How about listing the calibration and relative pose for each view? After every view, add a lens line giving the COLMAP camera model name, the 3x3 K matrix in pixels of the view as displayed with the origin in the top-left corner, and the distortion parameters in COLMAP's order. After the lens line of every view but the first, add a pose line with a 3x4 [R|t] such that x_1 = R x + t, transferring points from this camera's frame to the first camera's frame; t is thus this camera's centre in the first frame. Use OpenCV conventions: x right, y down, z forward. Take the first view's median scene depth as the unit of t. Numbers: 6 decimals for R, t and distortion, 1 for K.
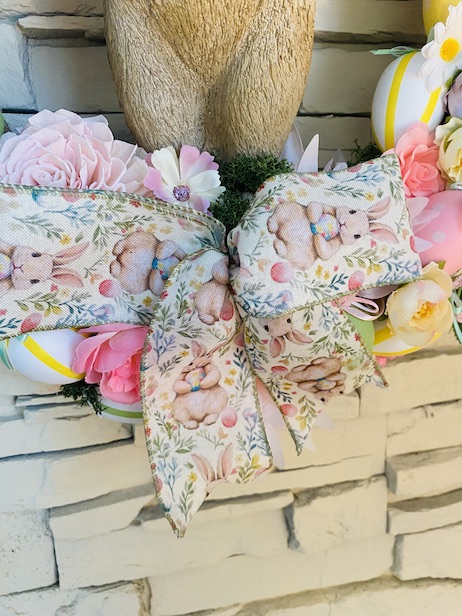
lens RADIAL K [[477.0, 0, 231.0], [0, 477.0, 308.0], [0, 0, 1]] dist [0.002726, 0.000756]
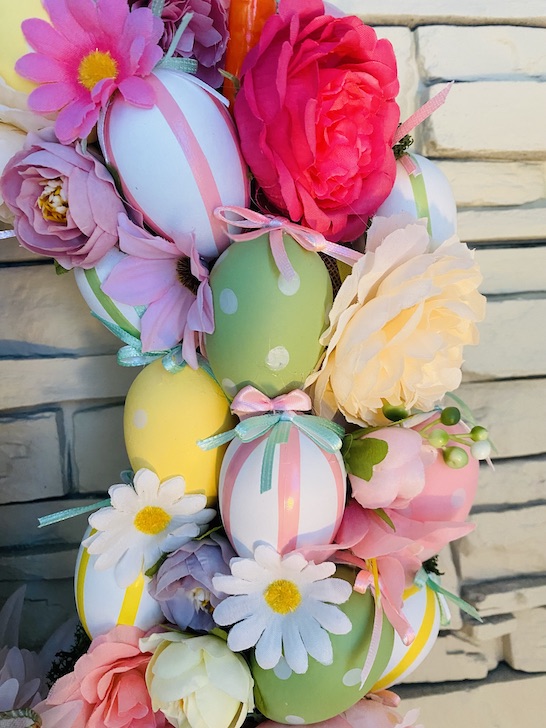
lens RADIAL K [[563.8, 0, 273.0], [0, 563.8, 364.0], [0, 0, 1]] dist [0.002726, 0.000756]
pose [[0.997068, -0.023791, -0.072731, 0.710620], [0.010888, 0.984878, -0.172905, -0.643585], [0.075744, 0.171606, 0.982250, 0.238818]]
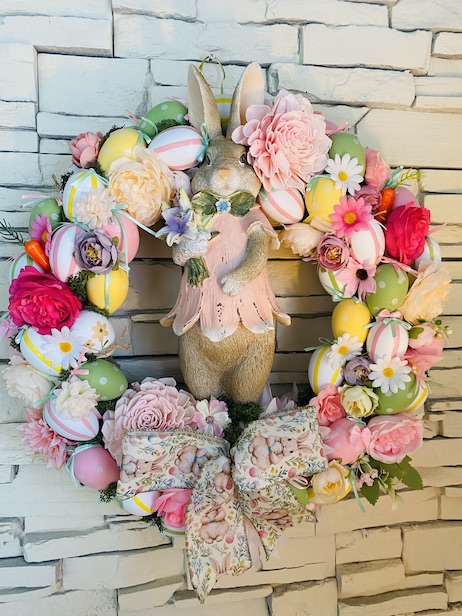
lens RADIAL K [[472.6, 0, 231.0], [0, 472.6, 308.0], [0, 0, 1]] dist [0.014996, -0.002833]
pose [[0.998706, 0.028541, -0.042084, 0.059734], [-0.035400, 0.984376, -0.172485, -0.371773], [0.036503, 0.173751, 0.984113, -1.089526]]
